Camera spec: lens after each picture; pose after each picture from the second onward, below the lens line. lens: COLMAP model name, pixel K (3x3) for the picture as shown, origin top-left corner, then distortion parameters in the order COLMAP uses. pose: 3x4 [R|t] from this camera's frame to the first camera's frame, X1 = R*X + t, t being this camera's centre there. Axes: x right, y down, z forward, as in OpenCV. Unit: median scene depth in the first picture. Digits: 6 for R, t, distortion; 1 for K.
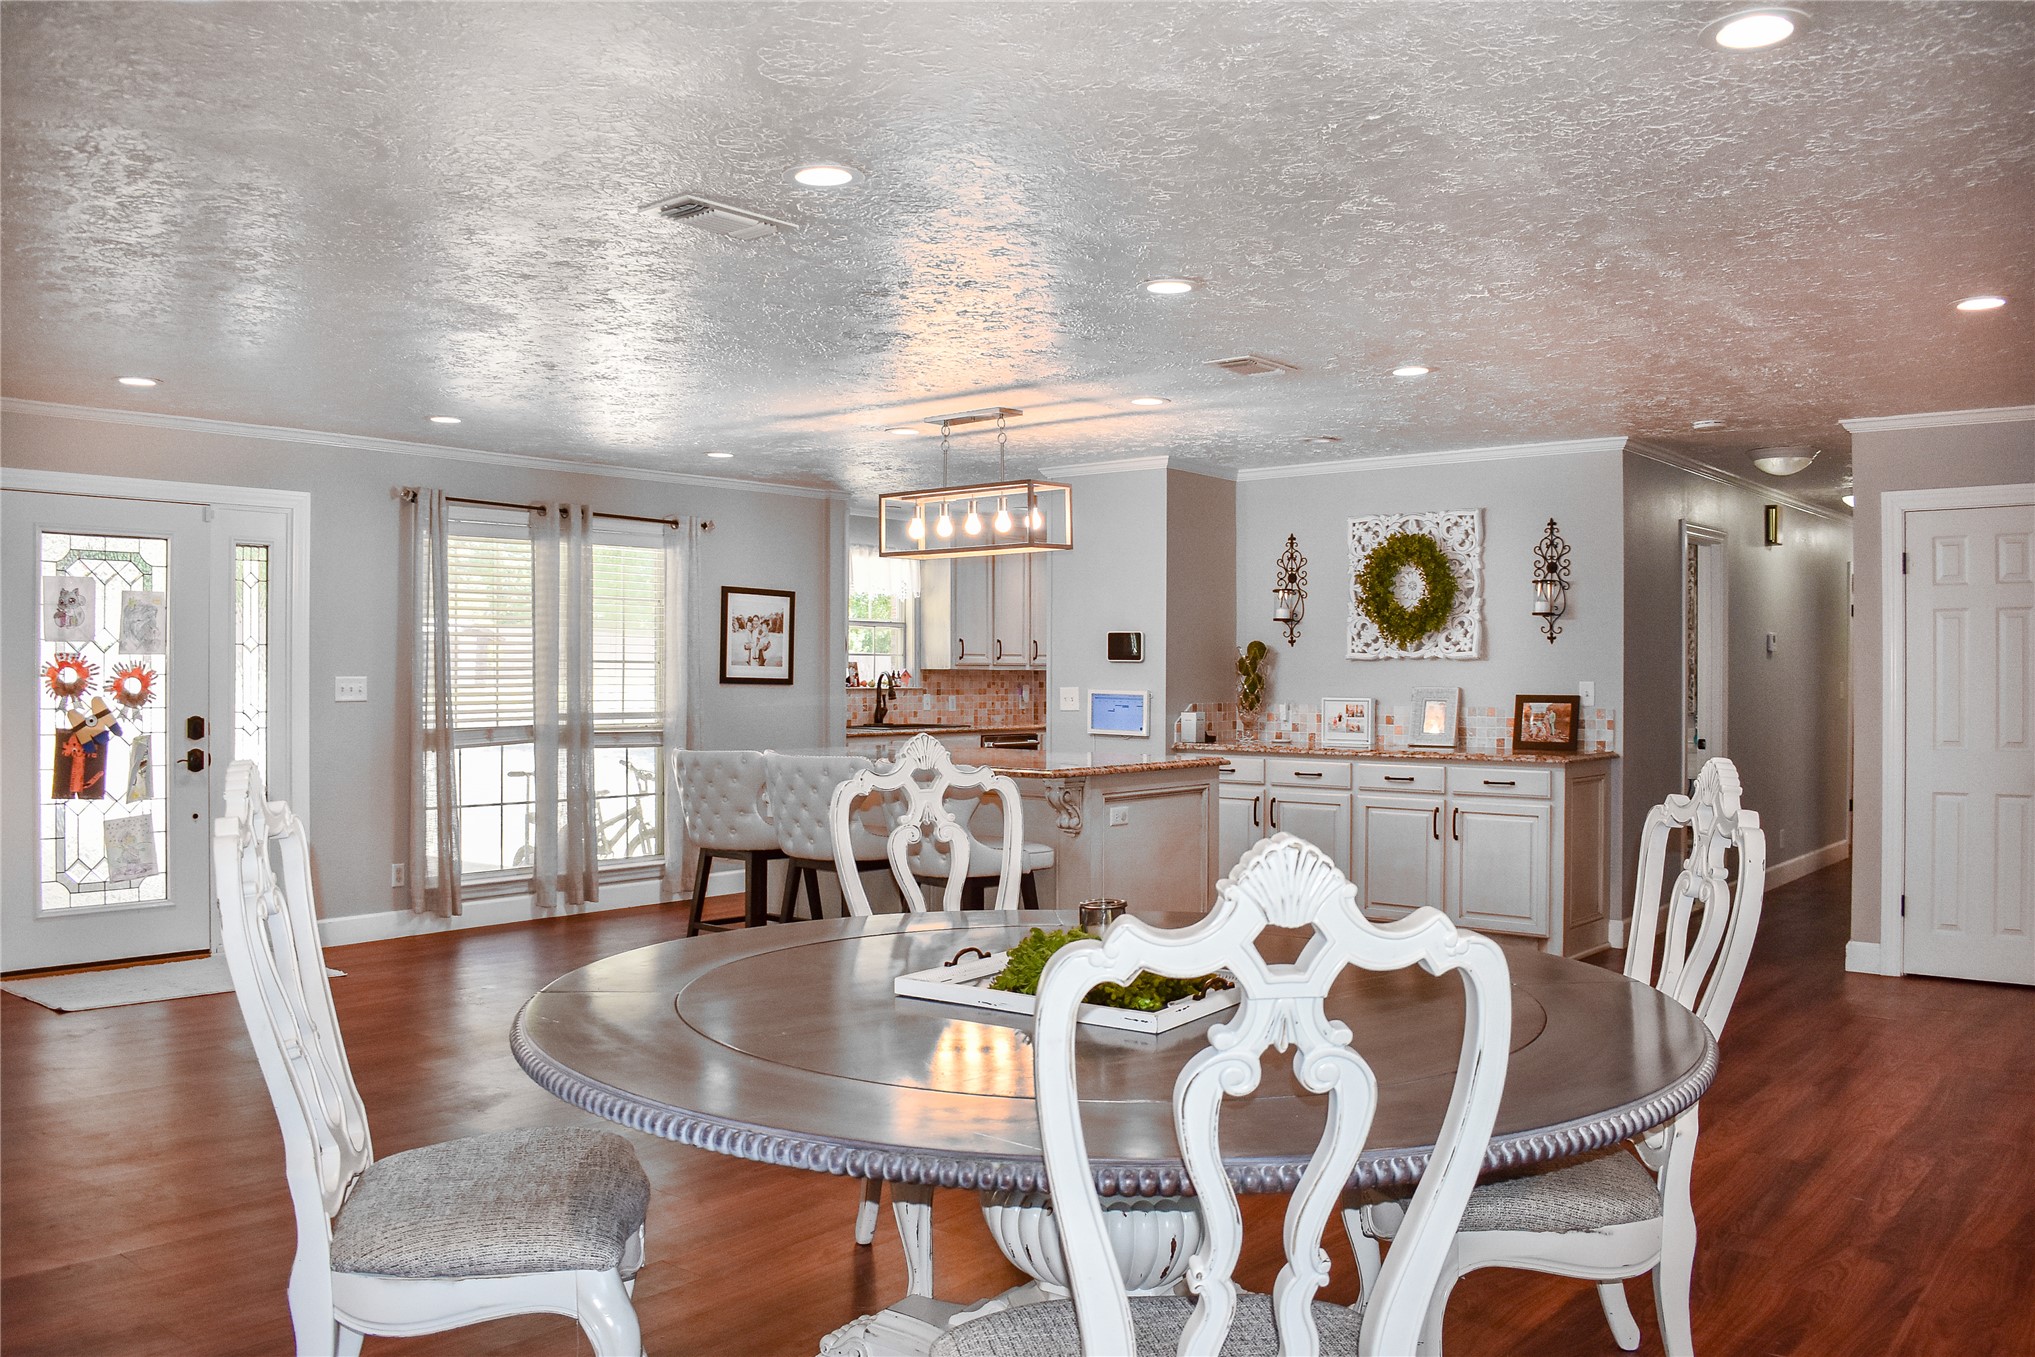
lens RADIAL K [[1622.8, 0, 1019.0], [0, 1622.8, 693.0], [0, 0, 1]] dist [-0.083034, -0.009295]
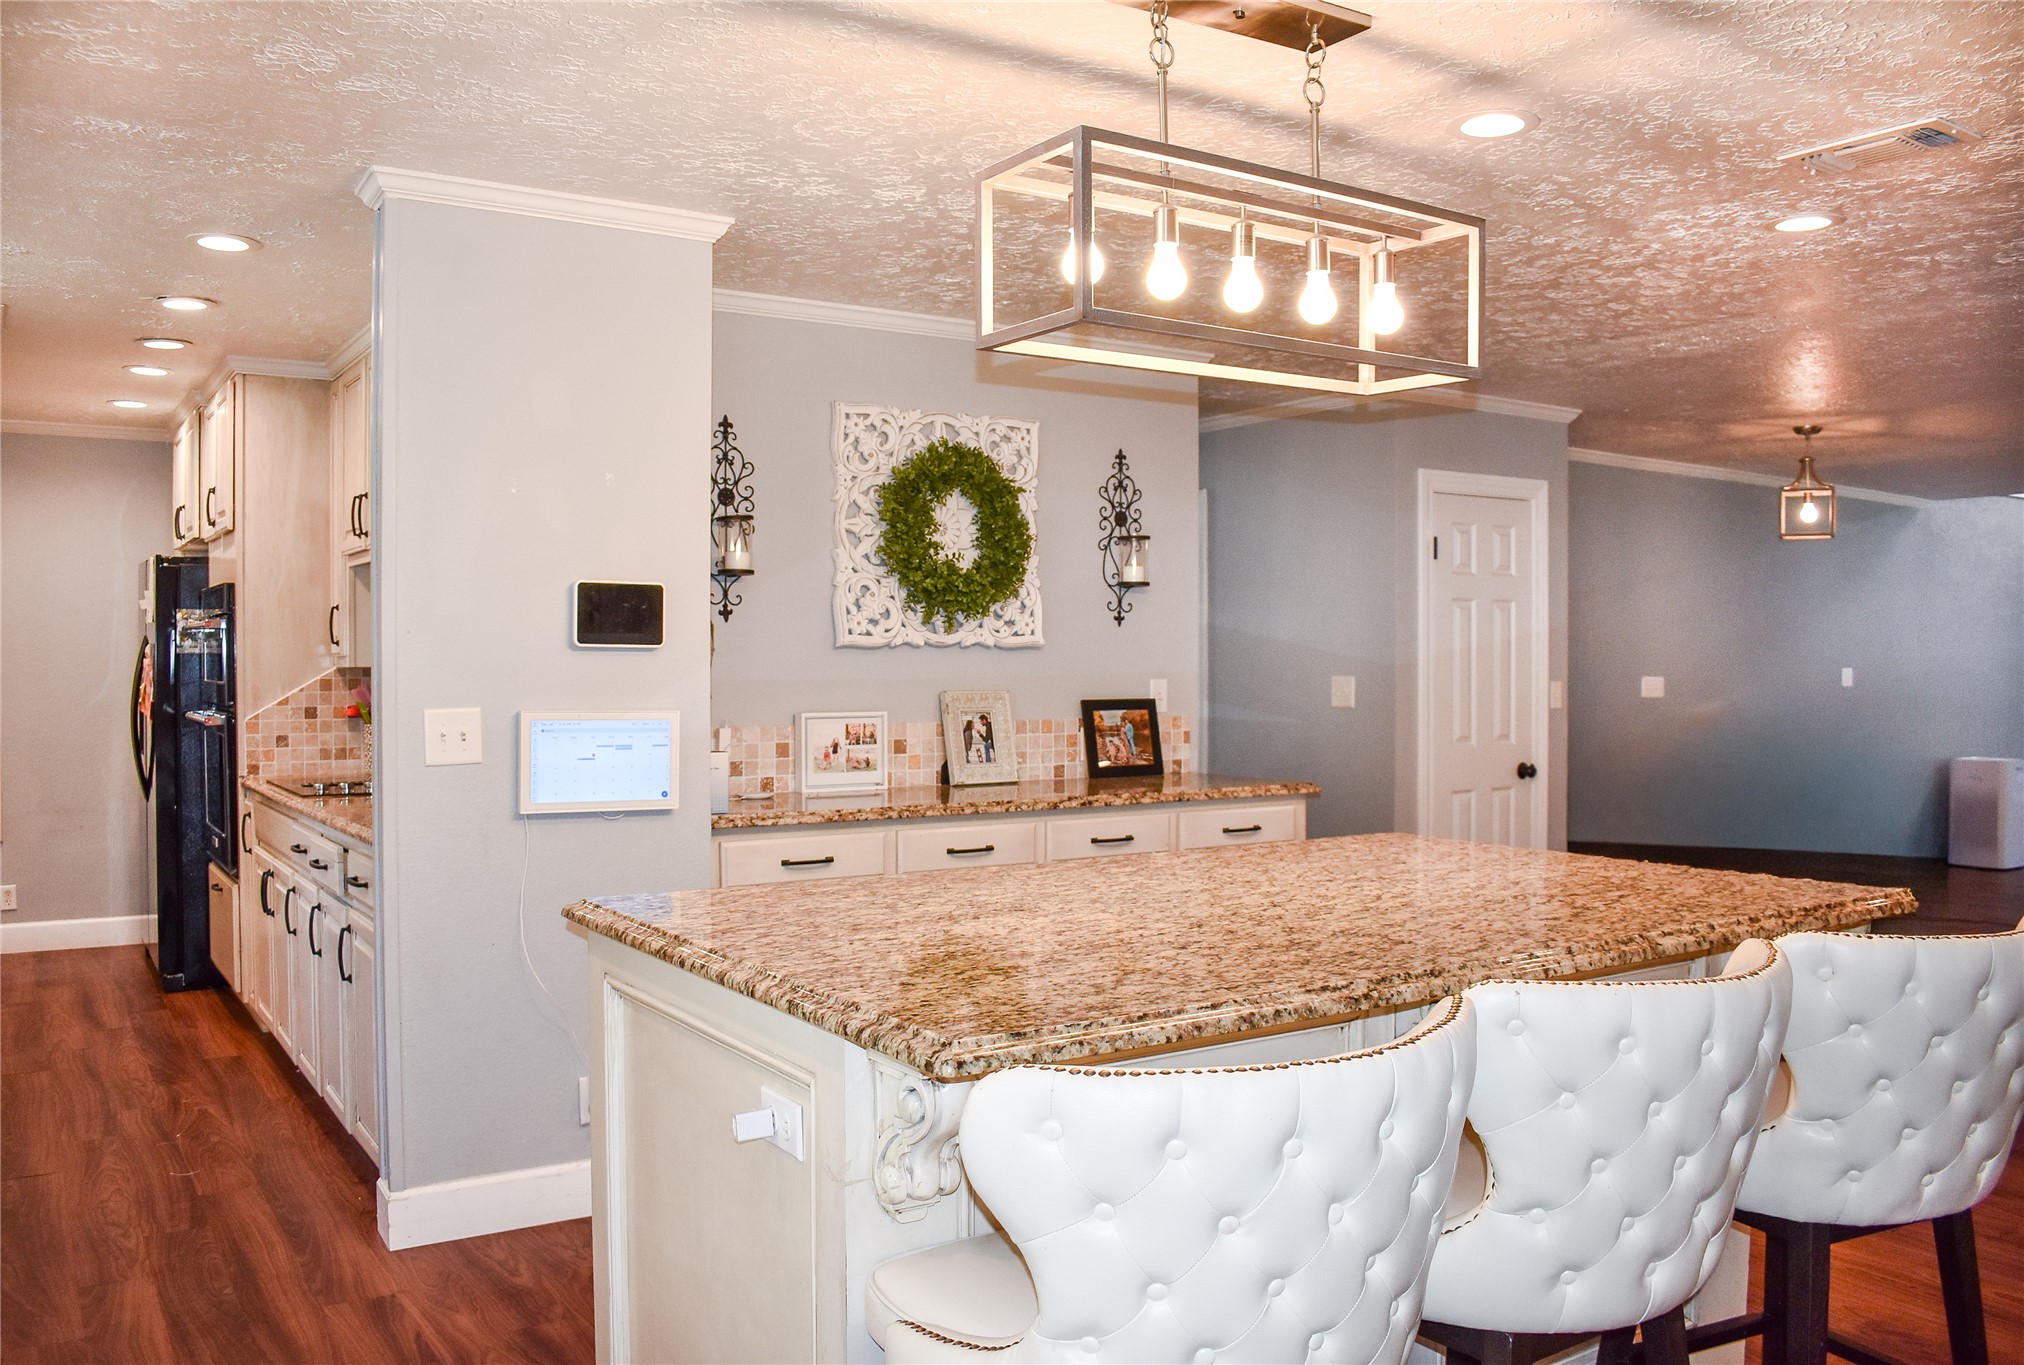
lens RADIAL K [[1642.0, 0, 1015.4], [0, 1642.0, 674.4], [0, 0, 1]] dist [-0.017433, -0.001209]
pose [[0.304061, -0.009634, 0.952604, -0.353536], [0.012246, 0.999906, 0.006203, -0.013940], [-0.952574, 0.009779, 0.304150, 0.789125]]
